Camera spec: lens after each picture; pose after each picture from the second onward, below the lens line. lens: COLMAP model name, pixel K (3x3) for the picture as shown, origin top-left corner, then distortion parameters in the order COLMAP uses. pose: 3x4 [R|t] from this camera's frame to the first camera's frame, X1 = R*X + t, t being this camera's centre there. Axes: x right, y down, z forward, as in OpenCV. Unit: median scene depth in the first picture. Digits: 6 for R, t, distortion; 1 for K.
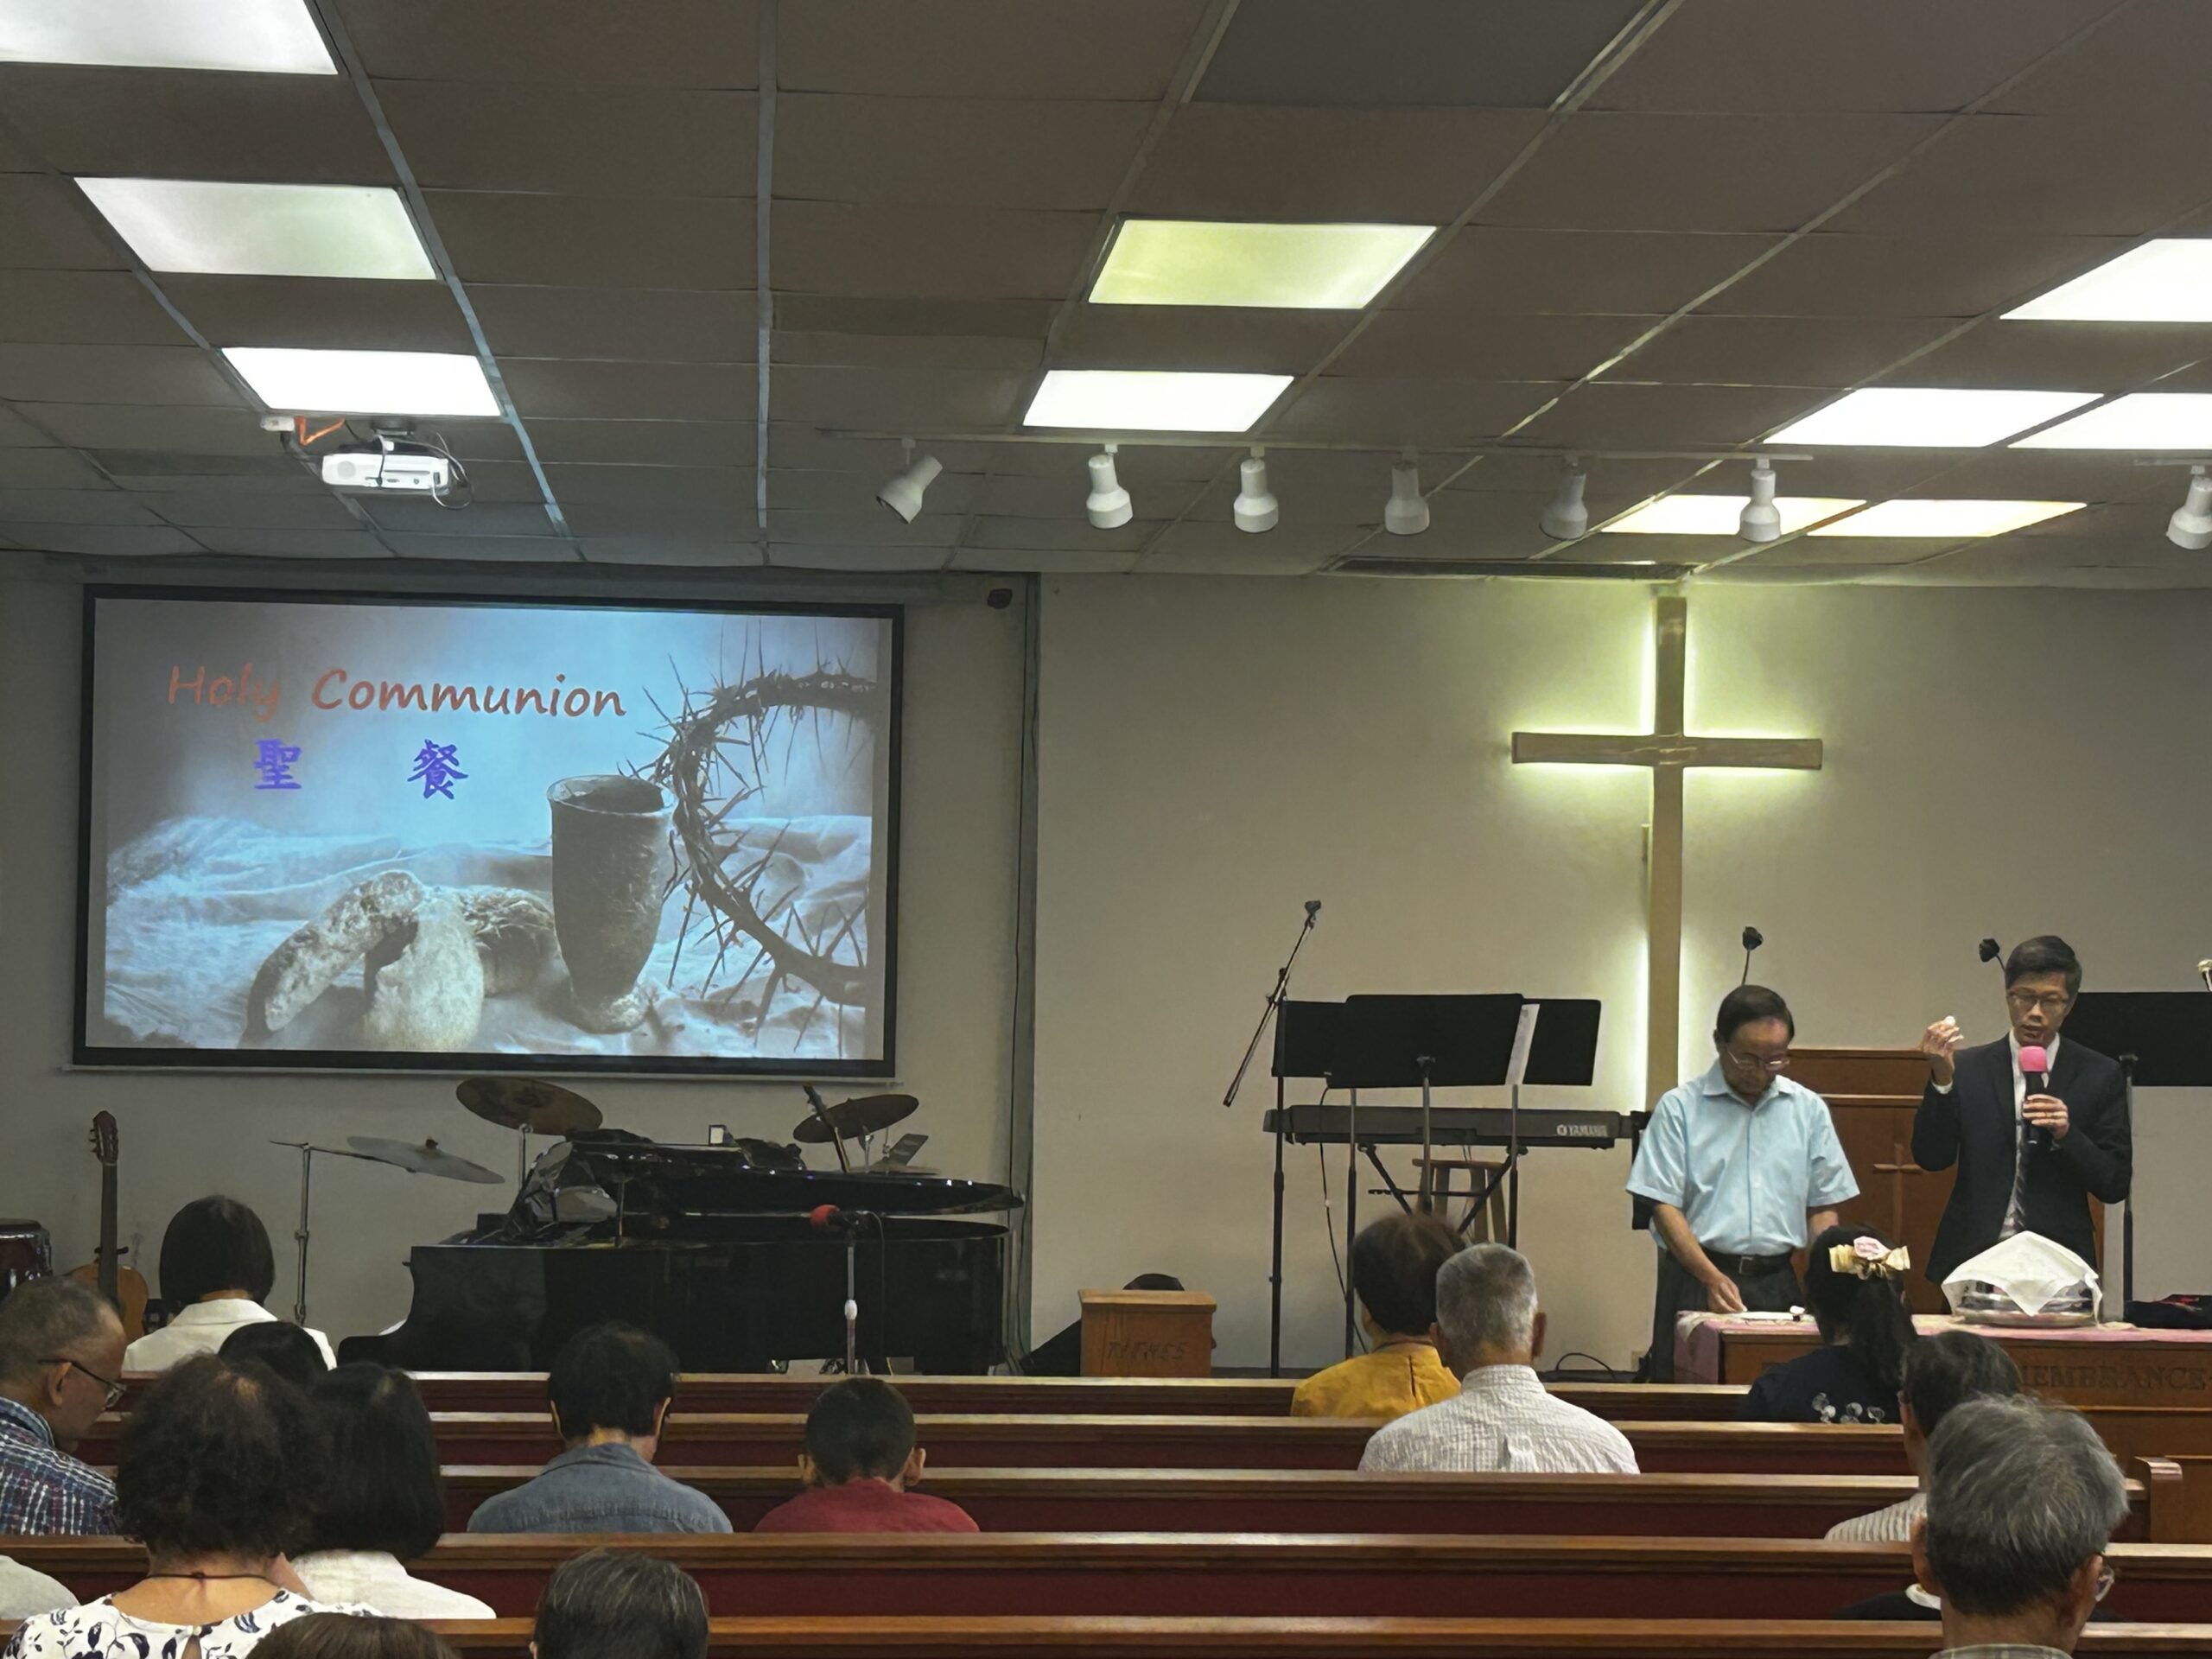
lens RADIAL K [[5221.0, 0, 1106.0], [0, 5221.0, 829.5], [0, 0, 1]] dist [0.211114, 0.016834]
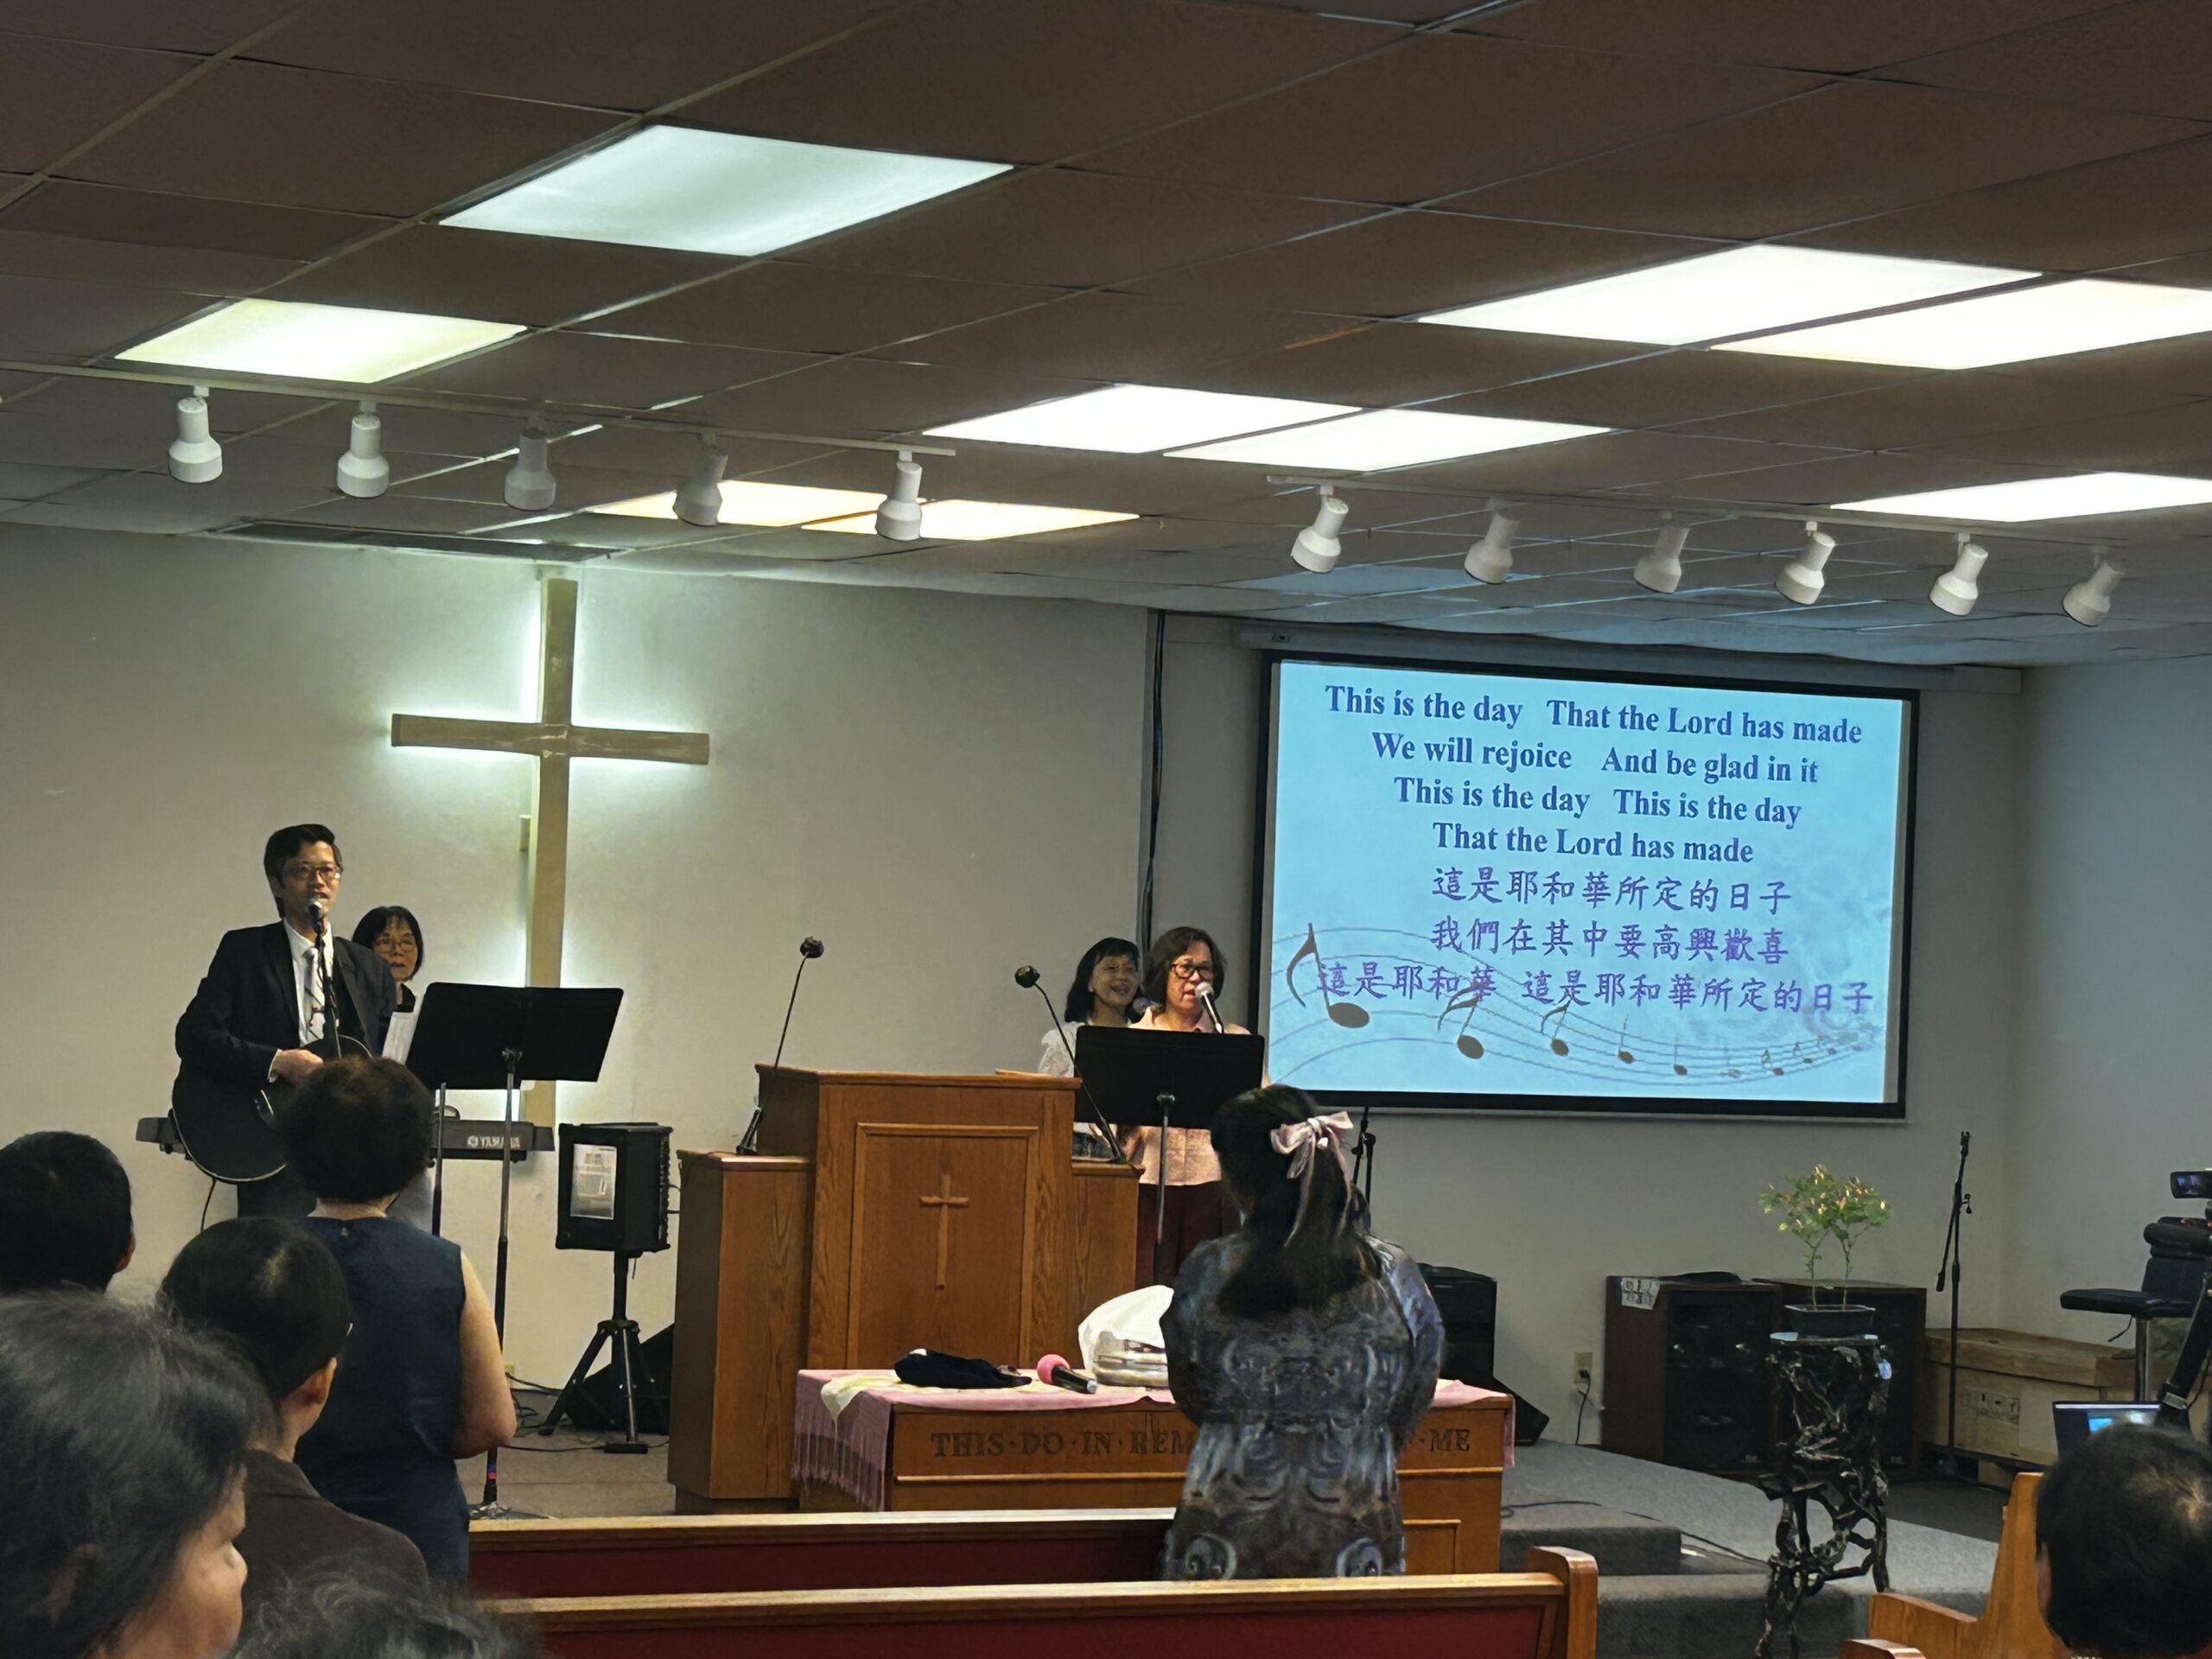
lens RADIAL K [[4737.0, 0, 1106.0], [0, 4737.0, 829.5], [0, 0, 1]] dist [0.235605, 0.078763]
pose [[0.939110, 0.030402, 0.342269, -0.127618], [-0.034595, 0.999382, 0.006150, -0.010001], [-0.341870, -0.017616, 0.939582, 0.196865]]
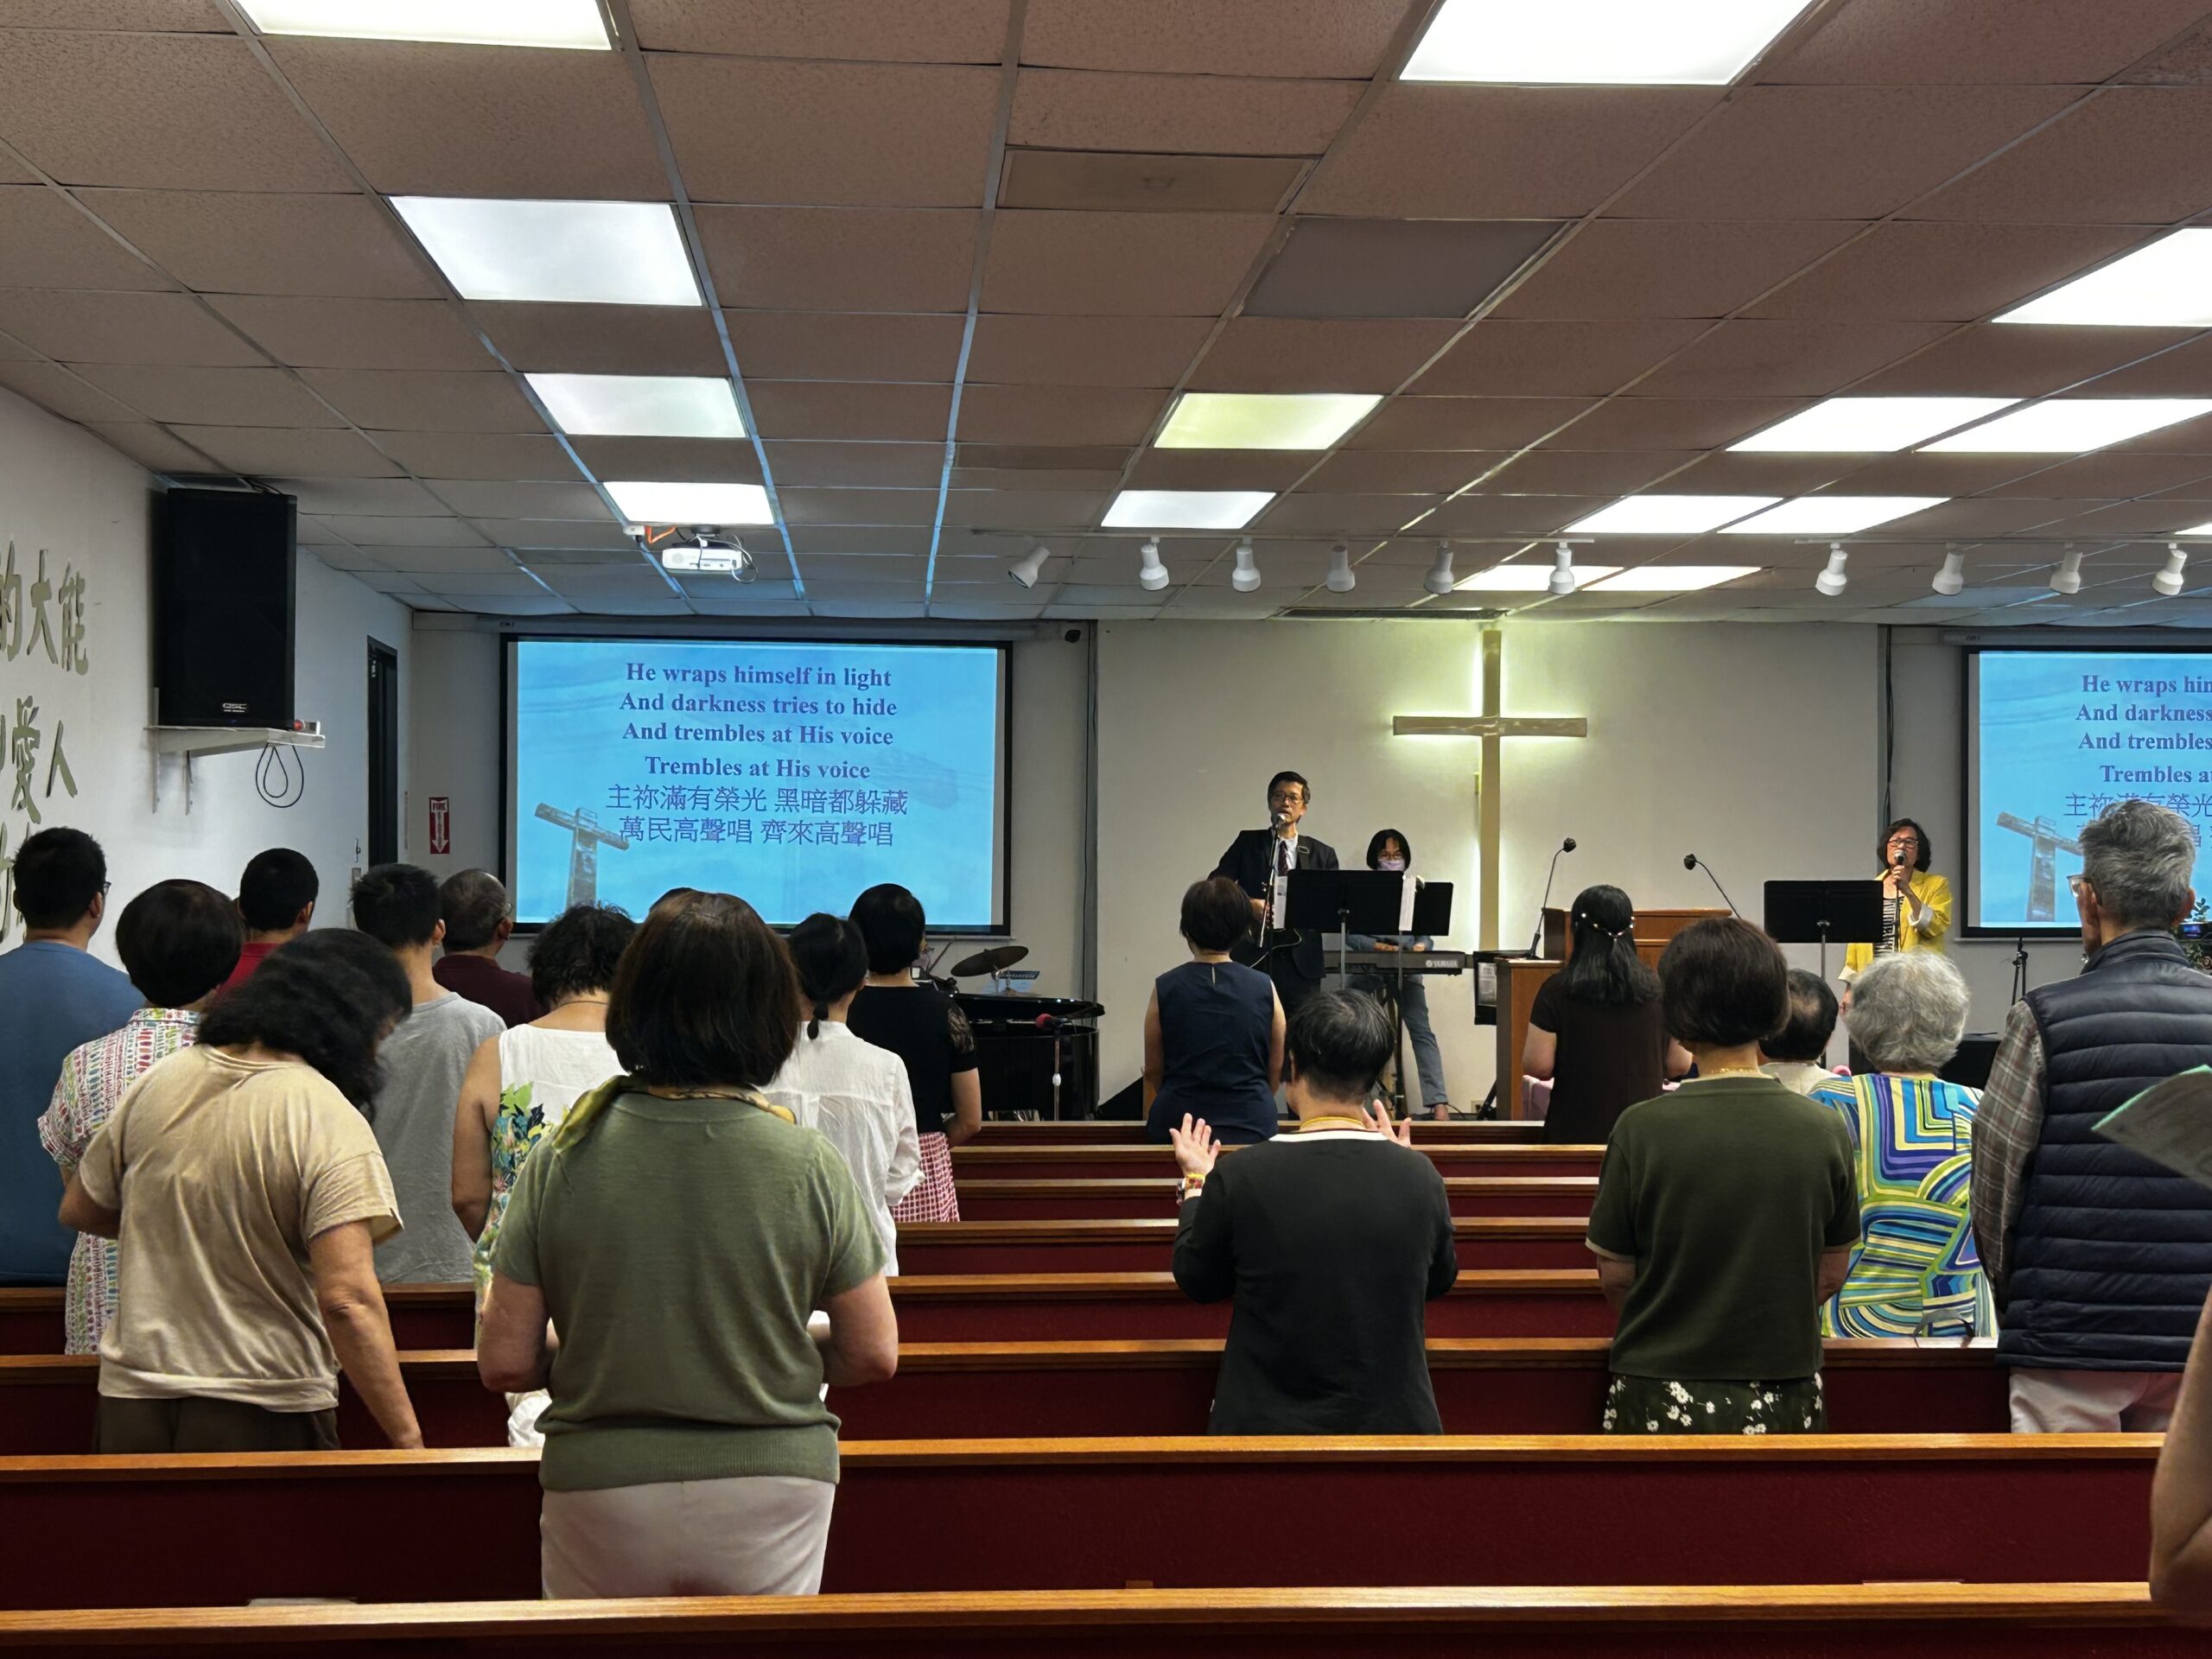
lens RADIAL K [[3233.9, 0, 1106.0], [0, 3233.9, 829.5], [0, 0, 1]] dist [0.247660, -0.866928]
pose [[0.999937, -0.011096, 0.001525, -0.016388], [0.011072, 0.999830, 0.014777, 0.000678], [-0.001689, -0.014759, 0.999890, 0.008583]]
